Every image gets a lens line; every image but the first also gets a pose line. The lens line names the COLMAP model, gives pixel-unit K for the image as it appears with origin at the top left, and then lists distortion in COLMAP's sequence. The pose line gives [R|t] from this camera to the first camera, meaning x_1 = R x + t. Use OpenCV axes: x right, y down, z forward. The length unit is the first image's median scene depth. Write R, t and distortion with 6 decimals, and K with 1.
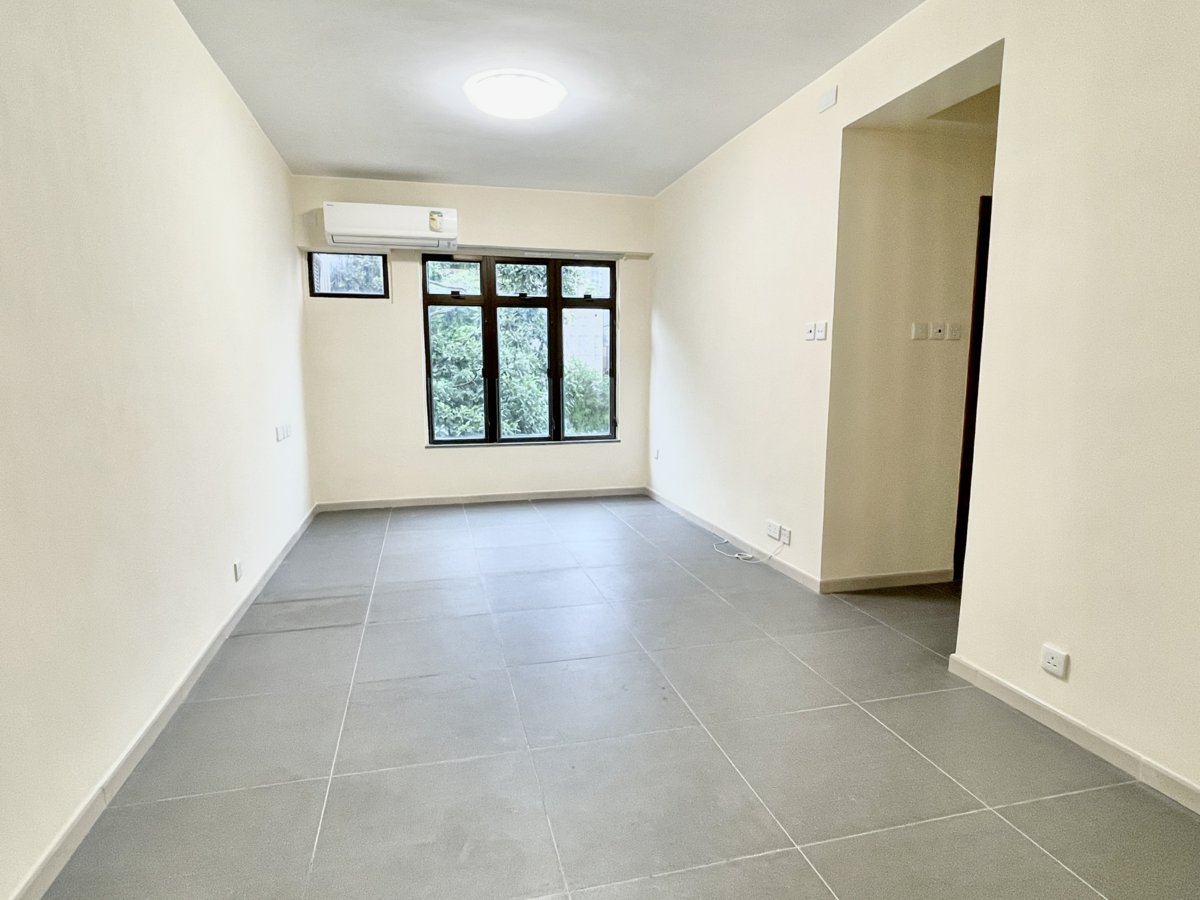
lens RADIAL K [[643.6, 0, 599.2], [0, 643.6, 453.3], [0, 0, 1]] dist [-0.004510, 0.001001]
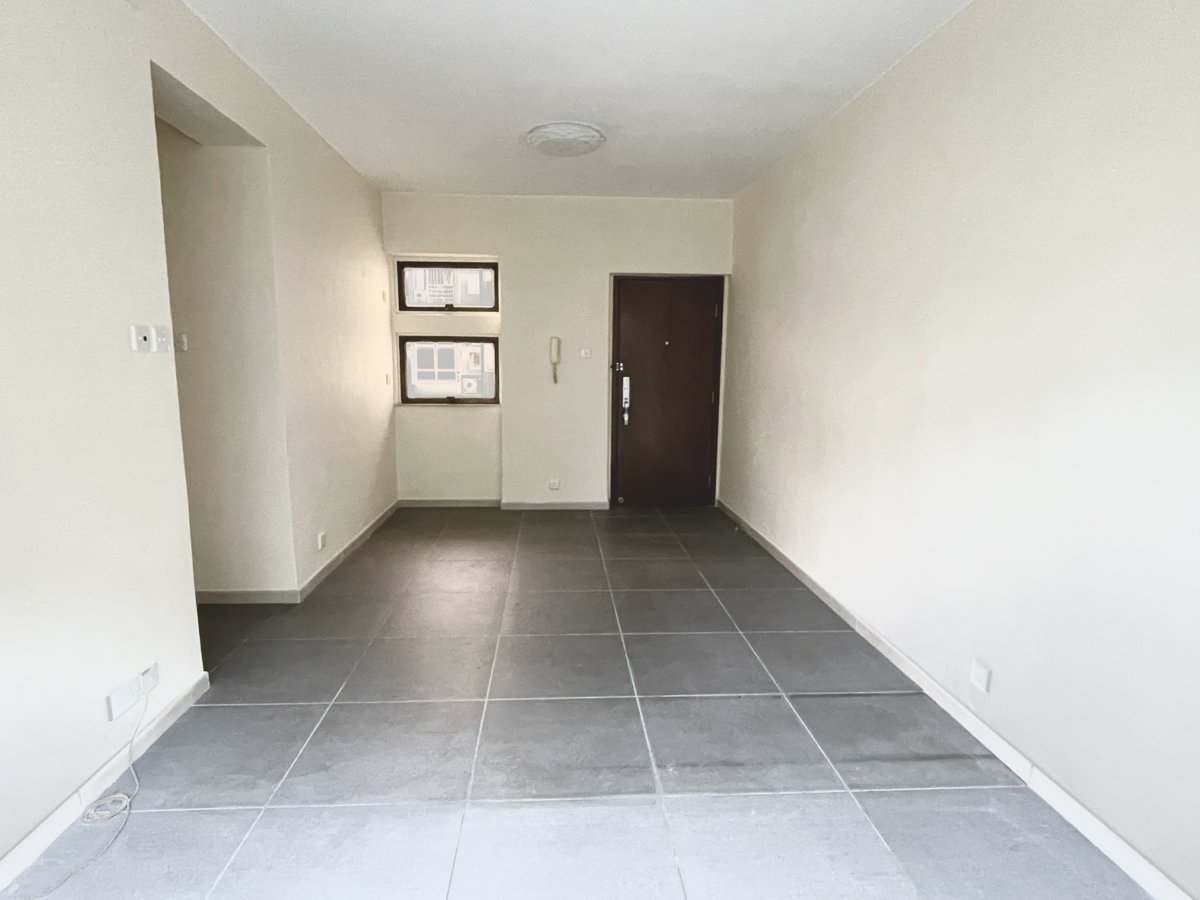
lens RADIAL K [[643.6, 0, 598.8], [0, 643.6, 448.7], [0, 0, 1]] dist [-0.004510, 0.001001]
pose [[-0.983665, -0.032529, 0.177045, -0.246768], [0.019318, 0.958780, 0.283493, -0.261086], [-0.178969, 0.282283, -0.942490, 1.605275]]
